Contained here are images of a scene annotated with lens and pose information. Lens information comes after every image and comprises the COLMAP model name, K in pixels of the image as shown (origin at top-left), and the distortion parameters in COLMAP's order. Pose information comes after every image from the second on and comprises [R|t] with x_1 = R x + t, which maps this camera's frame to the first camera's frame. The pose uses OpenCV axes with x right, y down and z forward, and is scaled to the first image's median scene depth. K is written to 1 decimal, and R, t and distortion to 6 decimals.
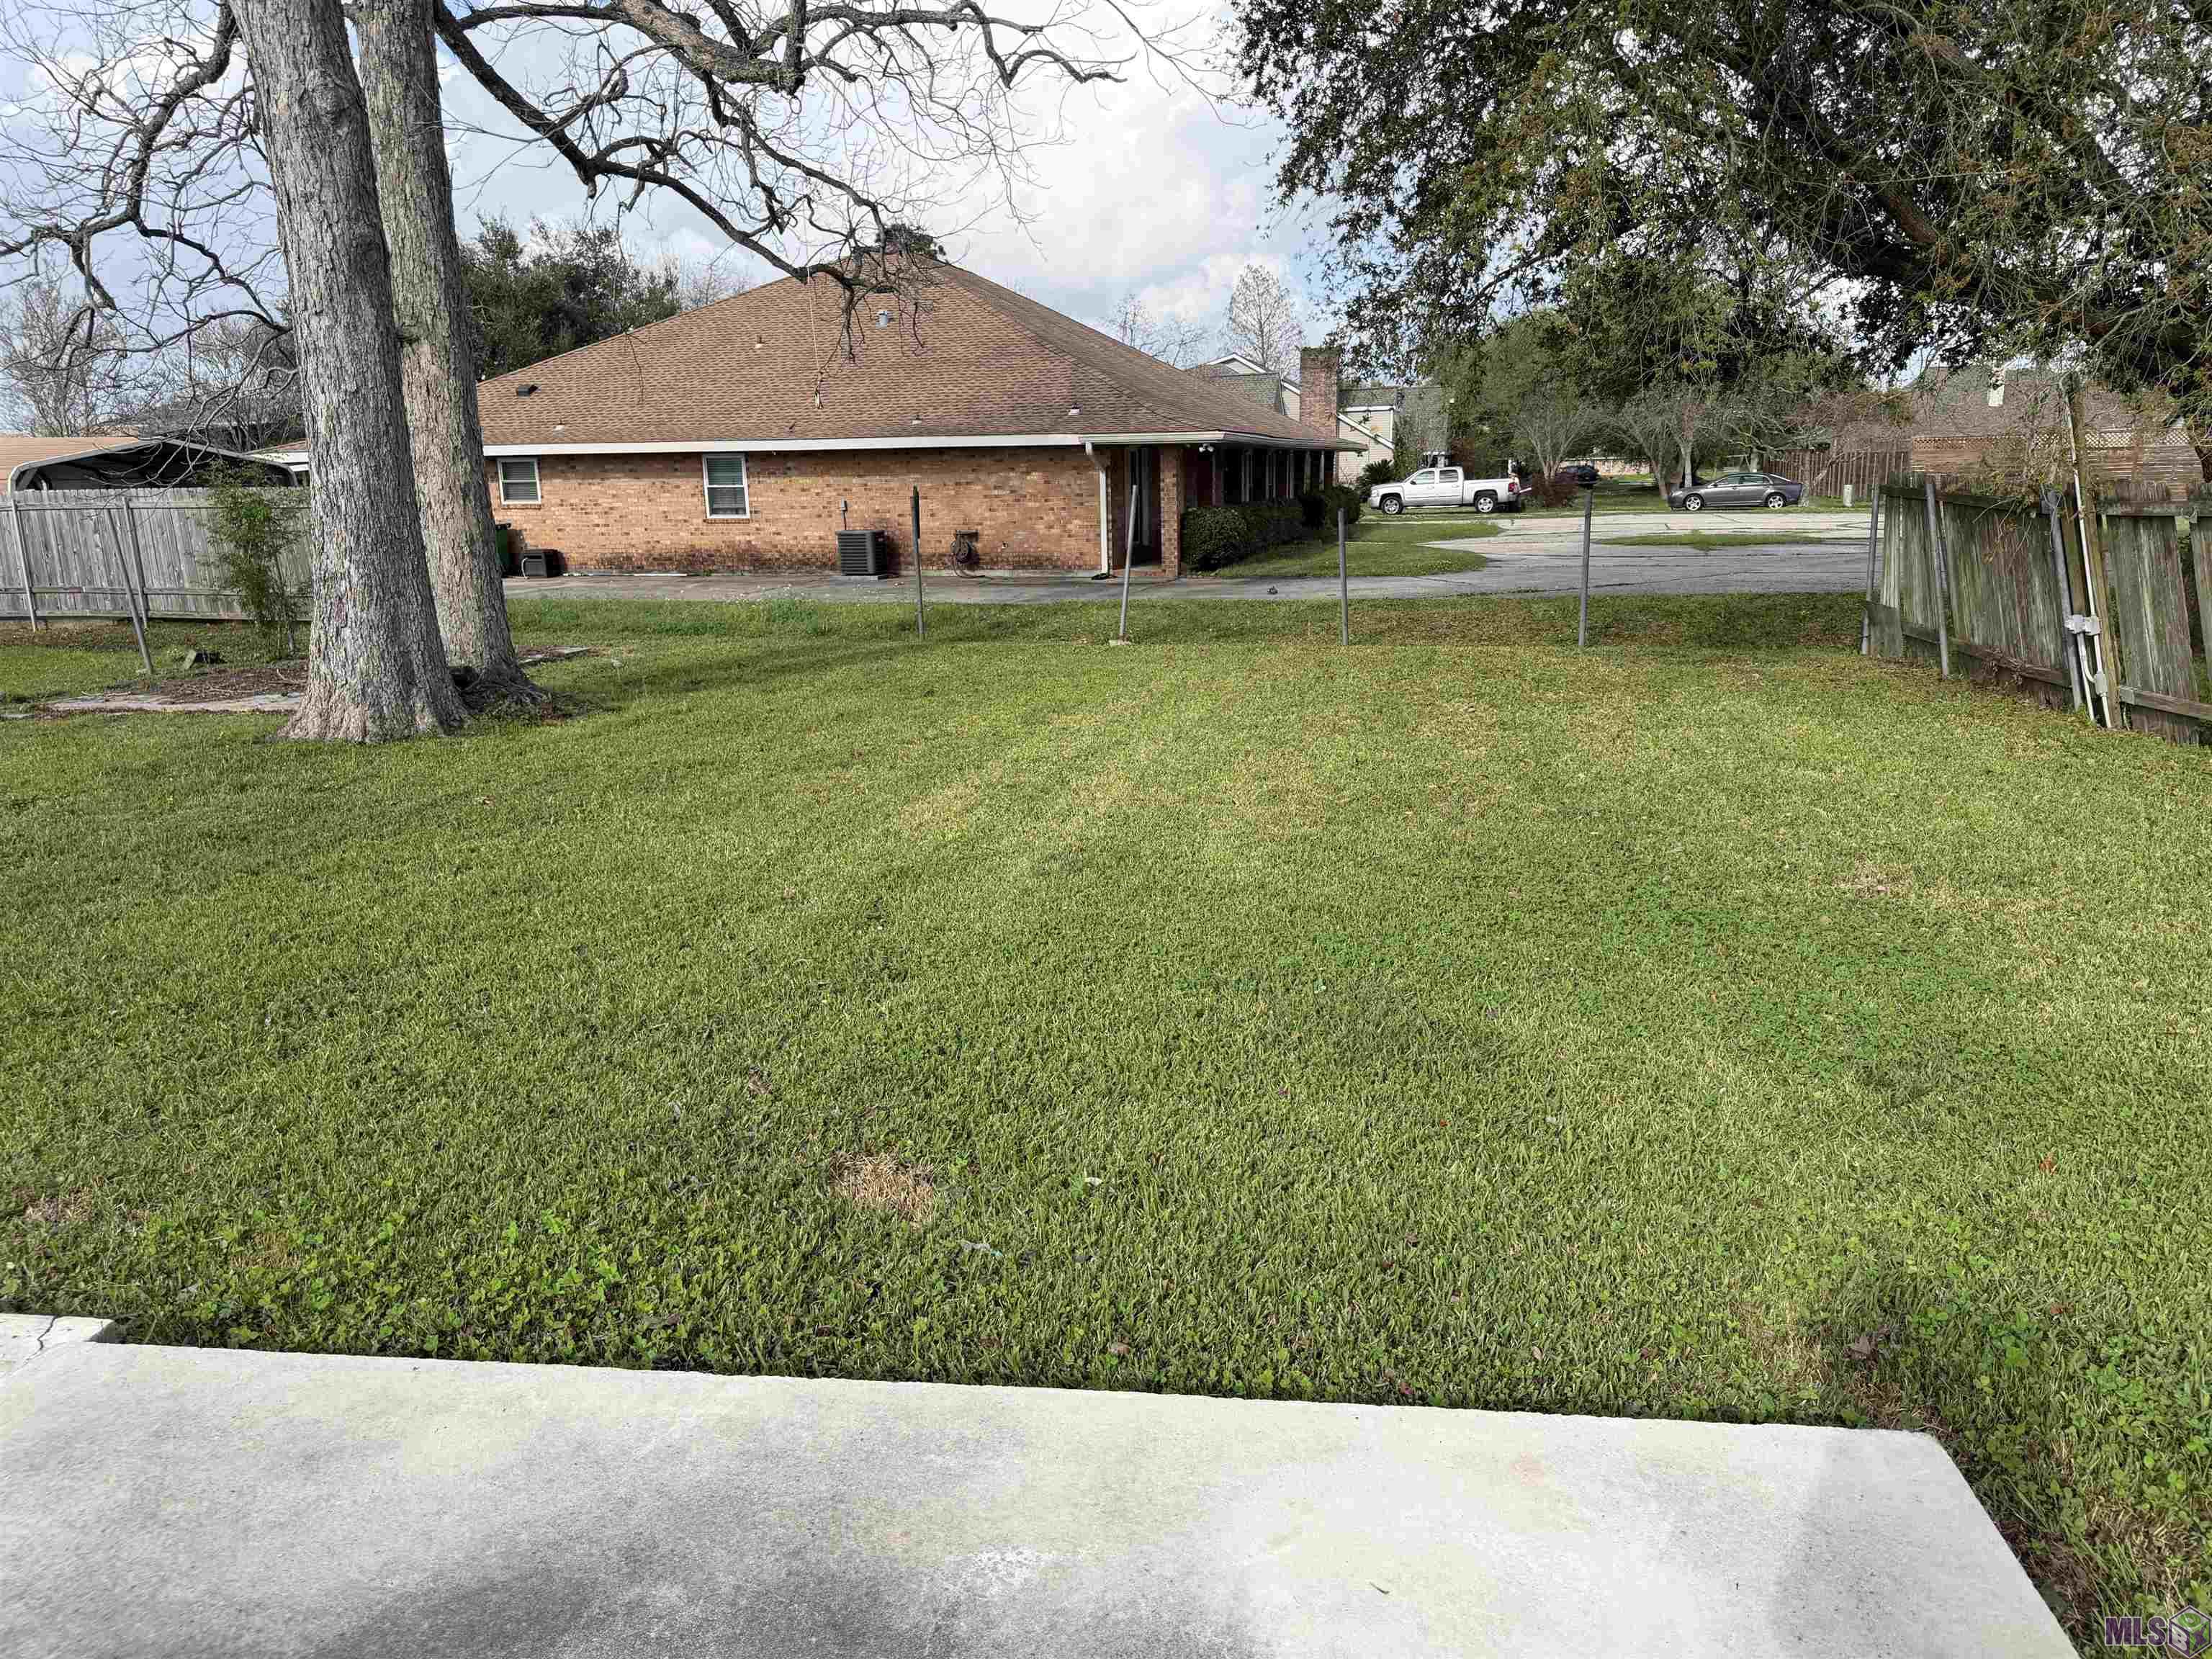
lens RADIAL K [[1556.2, 0, 1119.4], [0, 1556.2, 805.5], [0, 0, 1]] dist [0.087787, -0.116325]
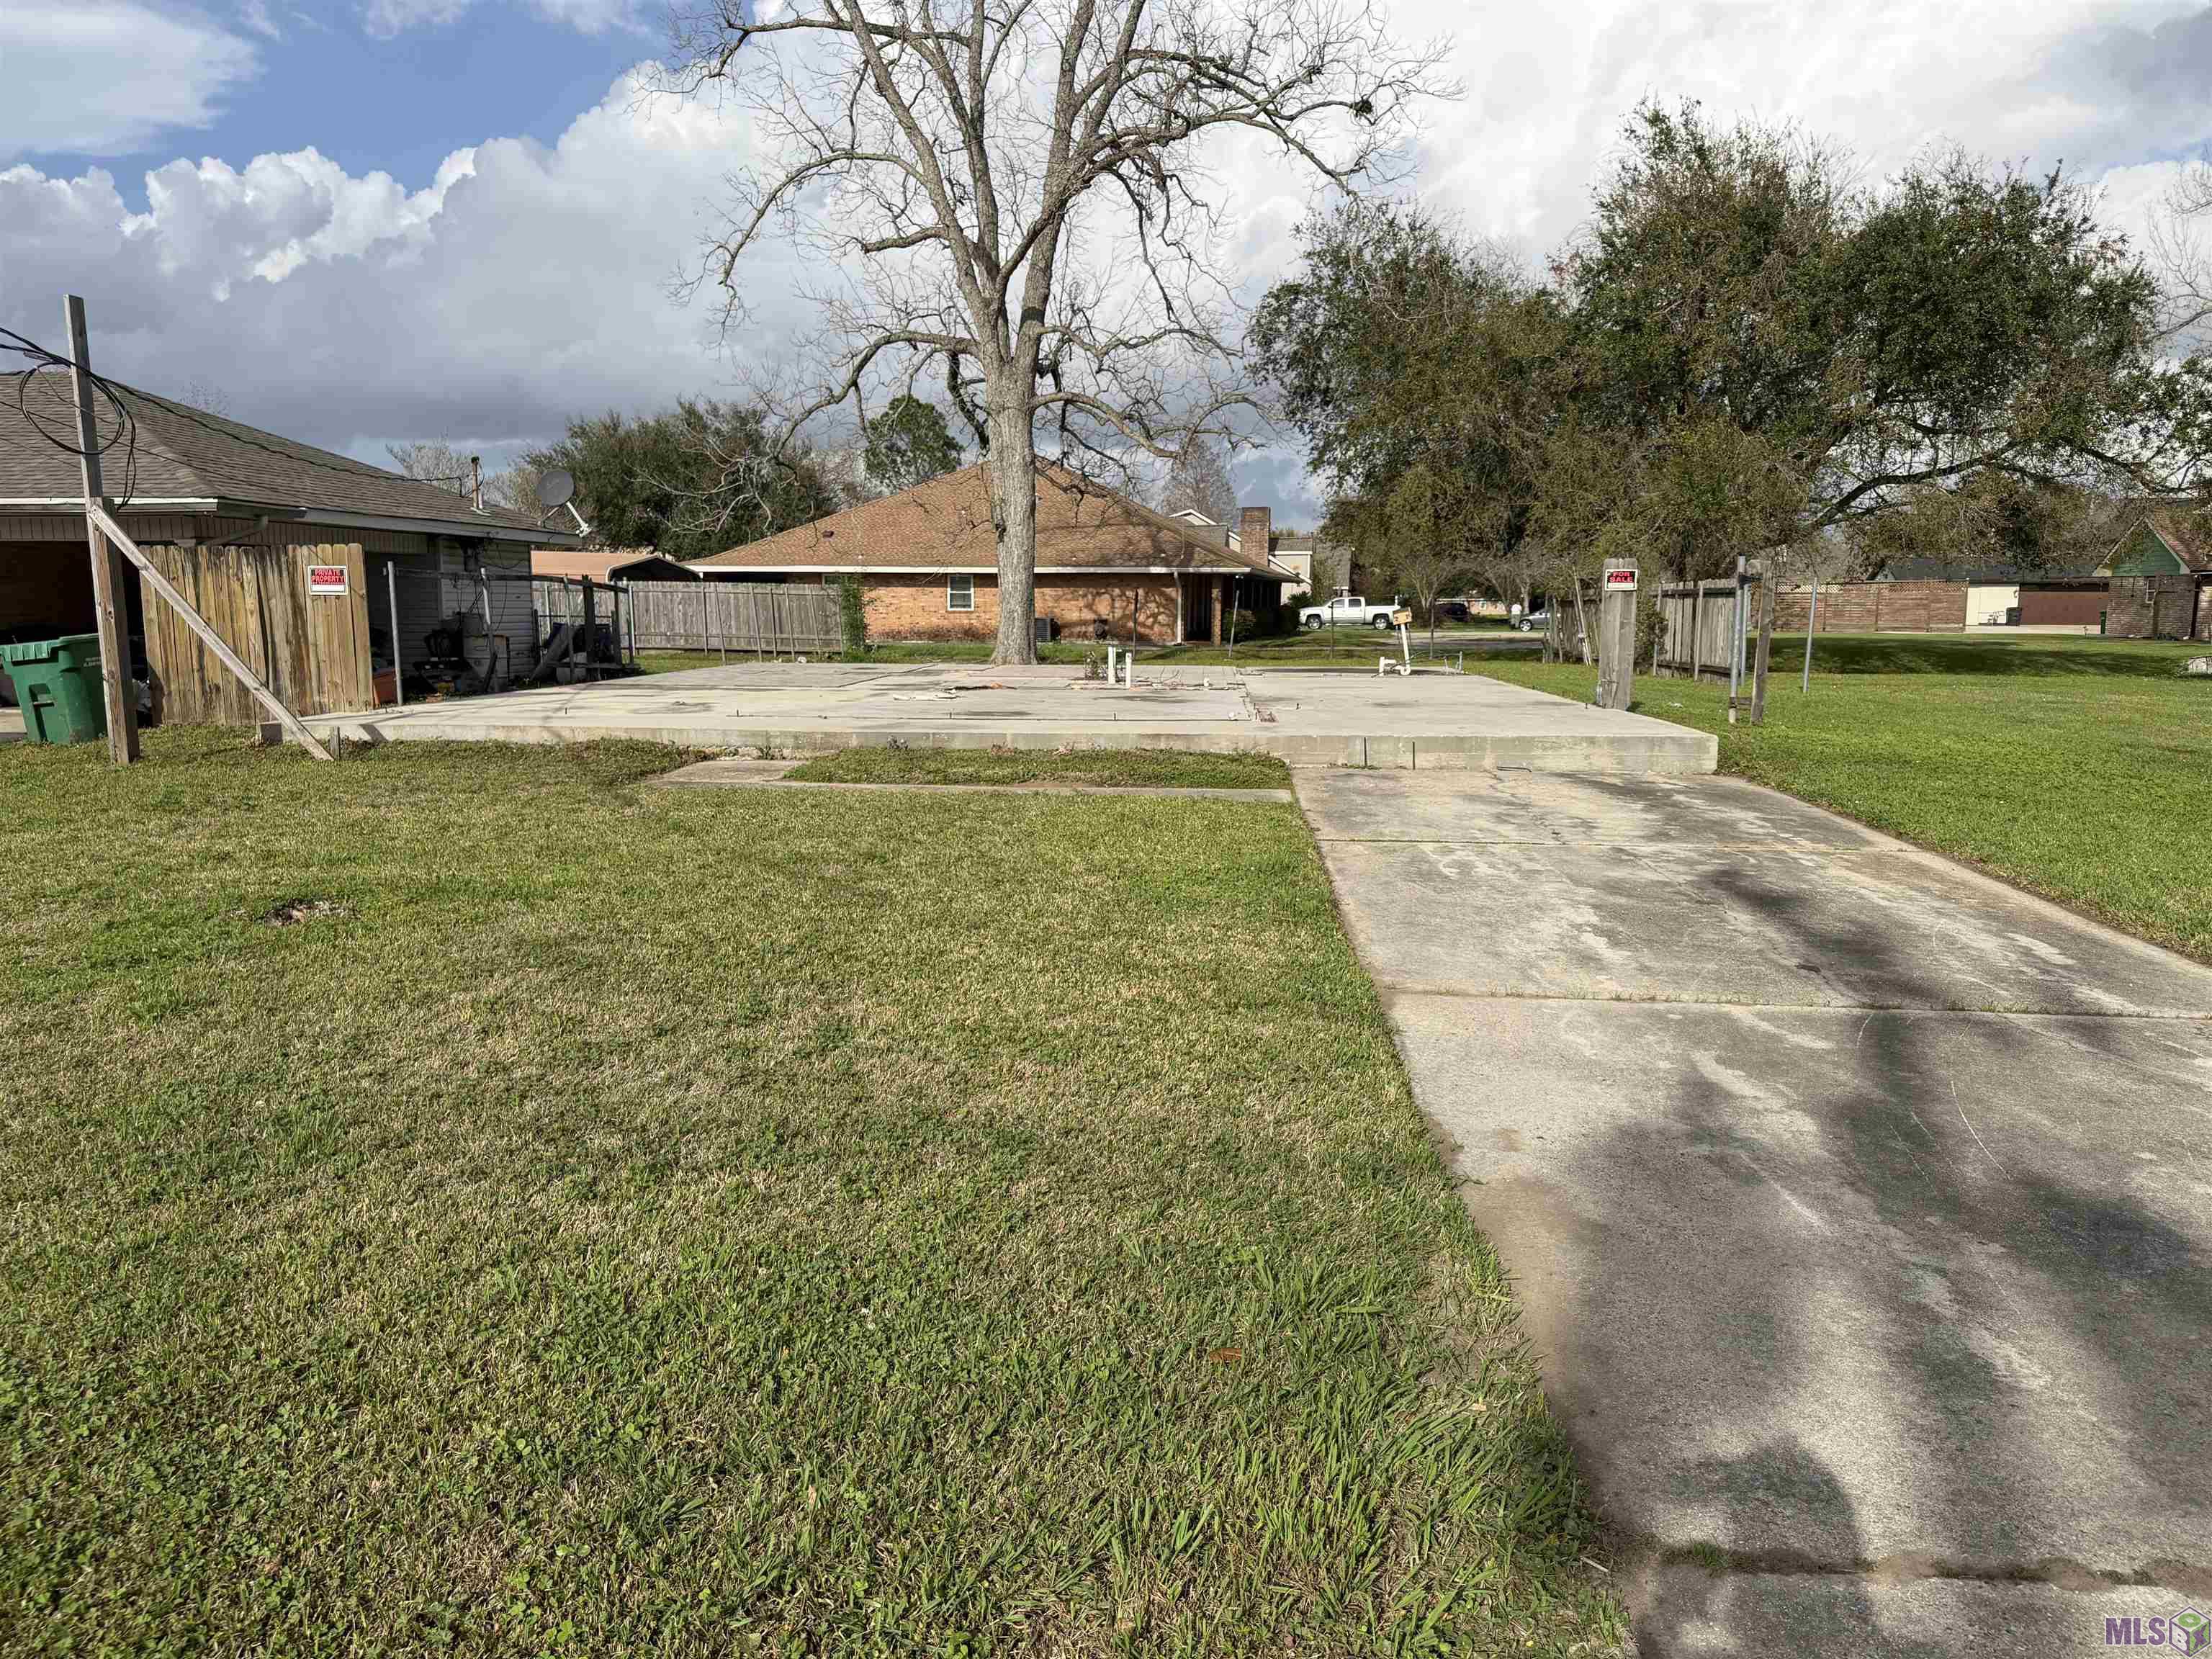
lens RADIAL K [[1556.6, 0, 1083.2], [0, 1556.6, 834.6], [0, 0, 1]] dist [0.097572, -0.178802]
pose [[0.998699, 0.017490, 0.047905, -0.483723], [-0.014439, 0.997889, -0.063311, 0.446291], [-0.048912, 0.062537, 0.996843, -1.857304]]
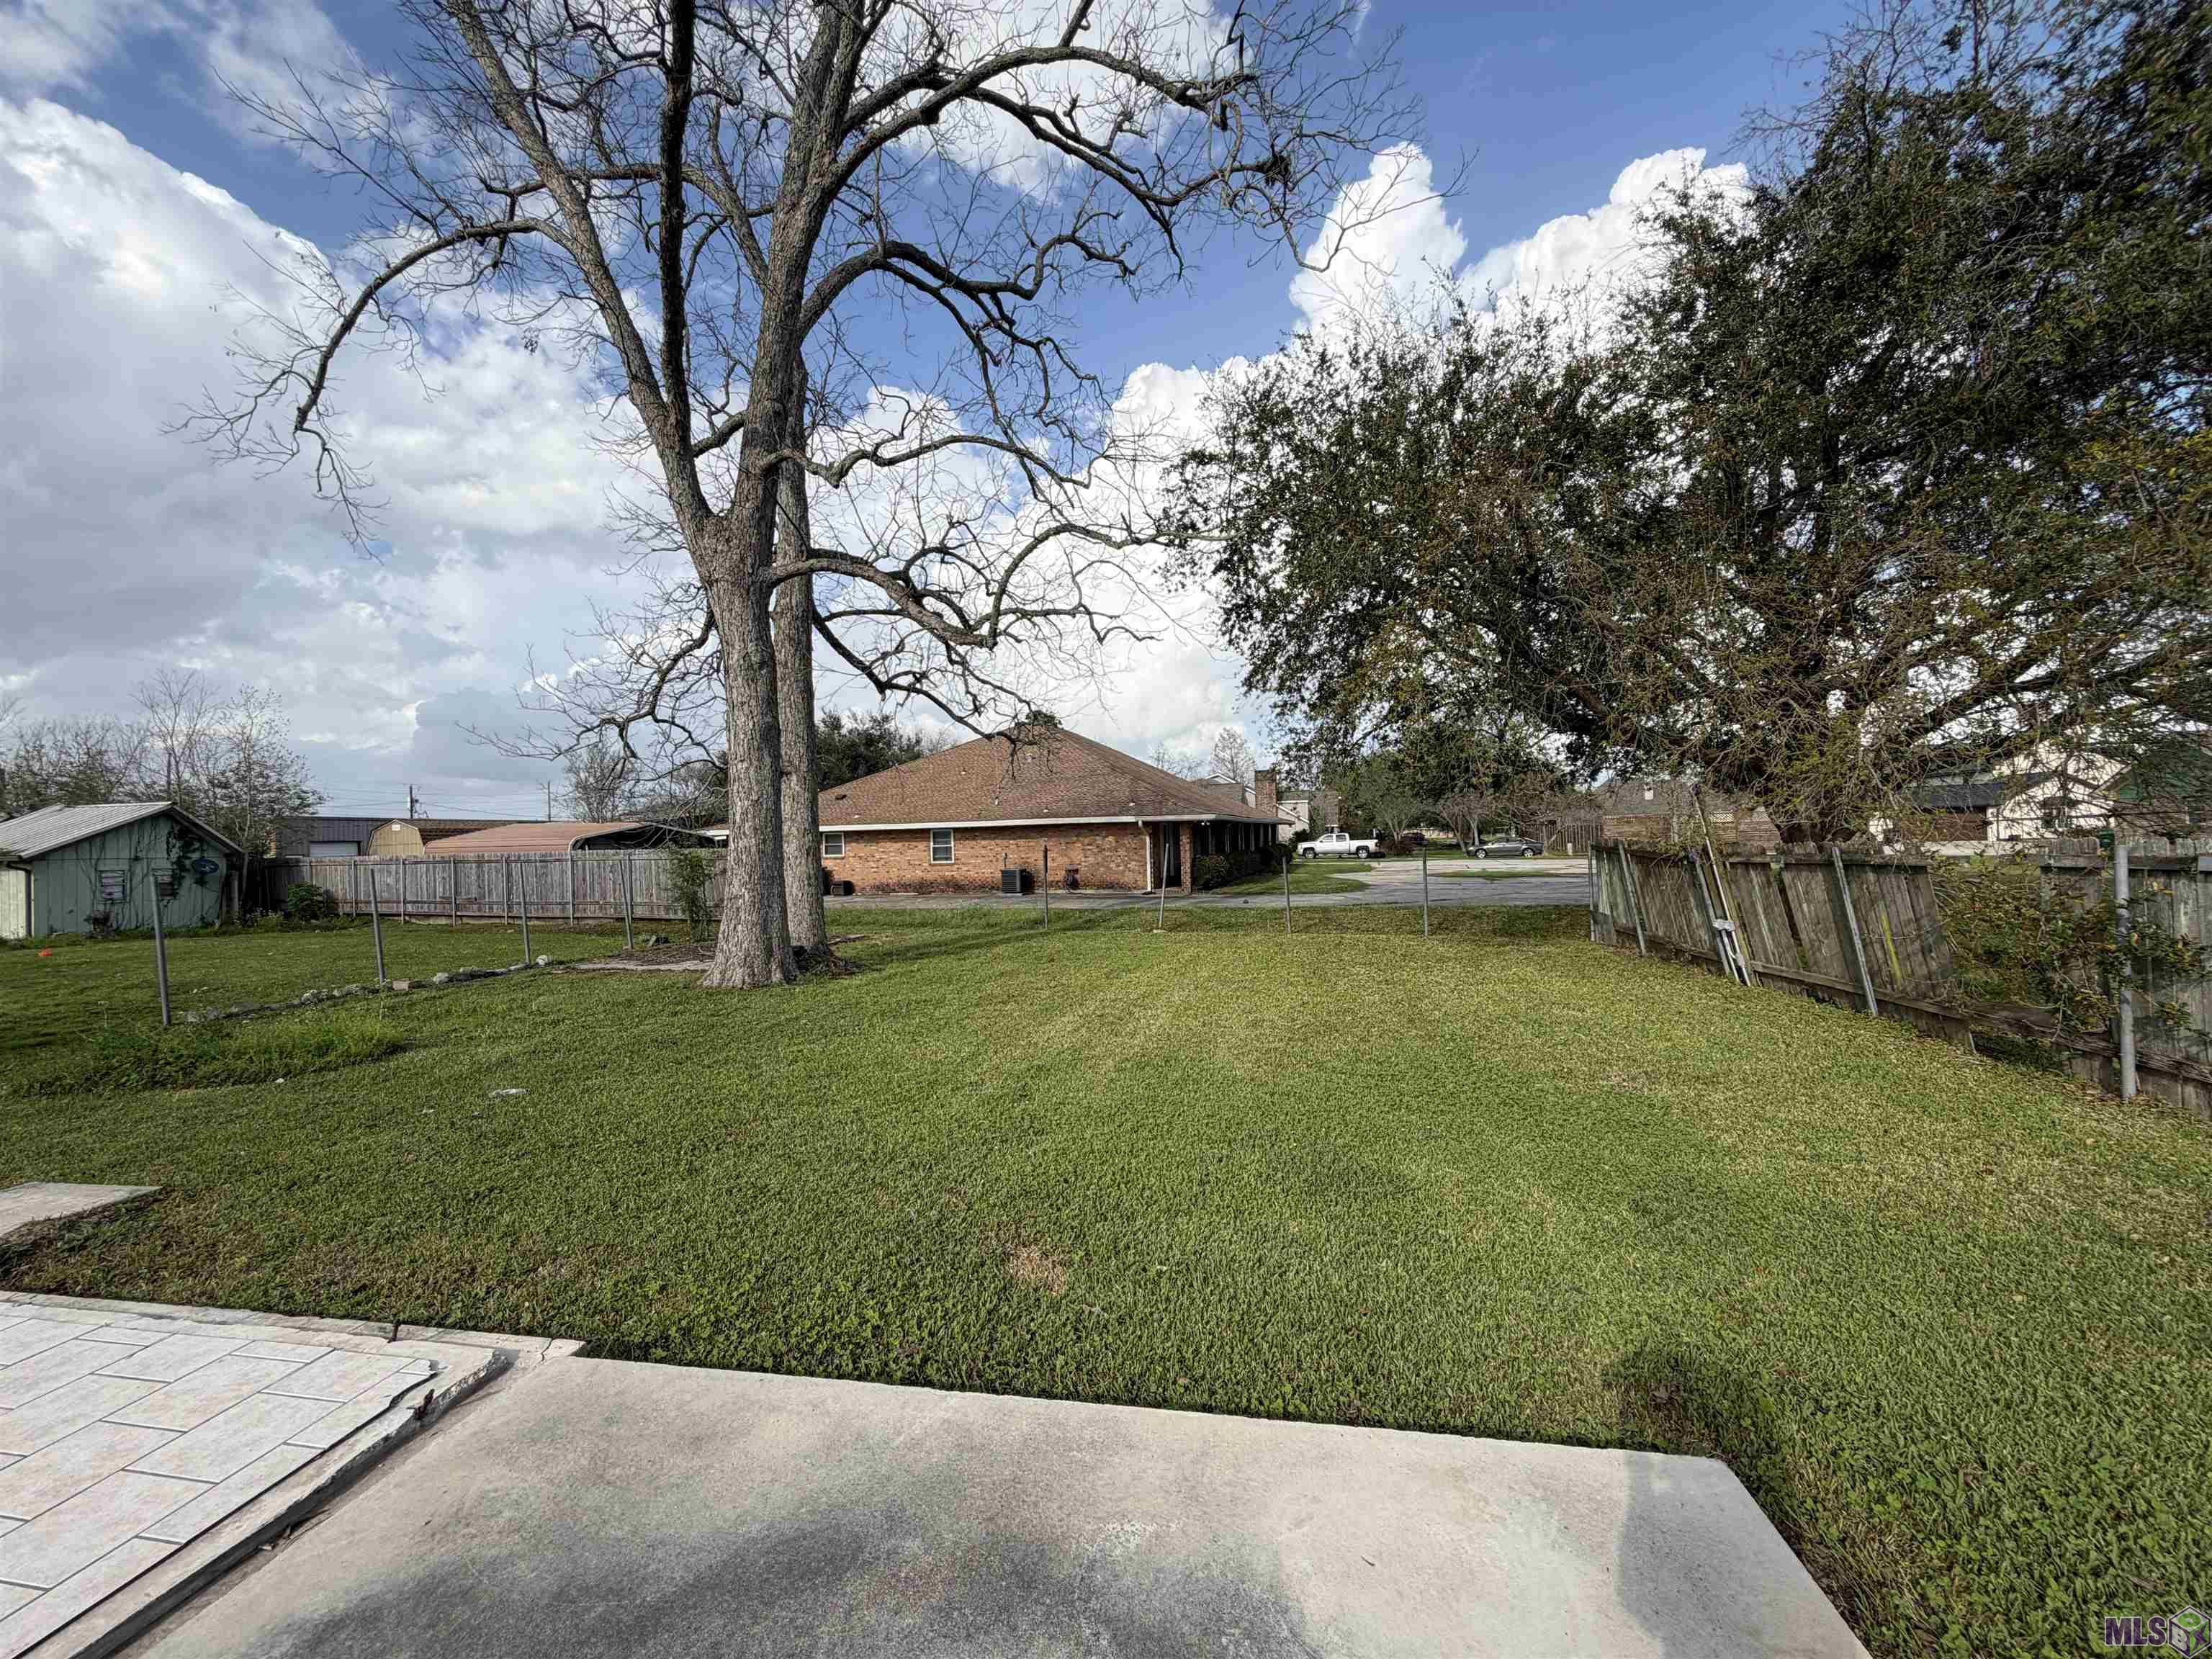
lens RADIAL K [[885.6, 0, 1101.0], [0, 885.6, 822.9], [0, 0, 1]] dist [-0.000238, -0.000113]
pose [[0.998152, -0.005736, -0.060488, -0.007080], [-0.007887, 0.974882, -0.222581, -0.002324], [0.060246, 0.222647, 0.973036, -0.003207]]
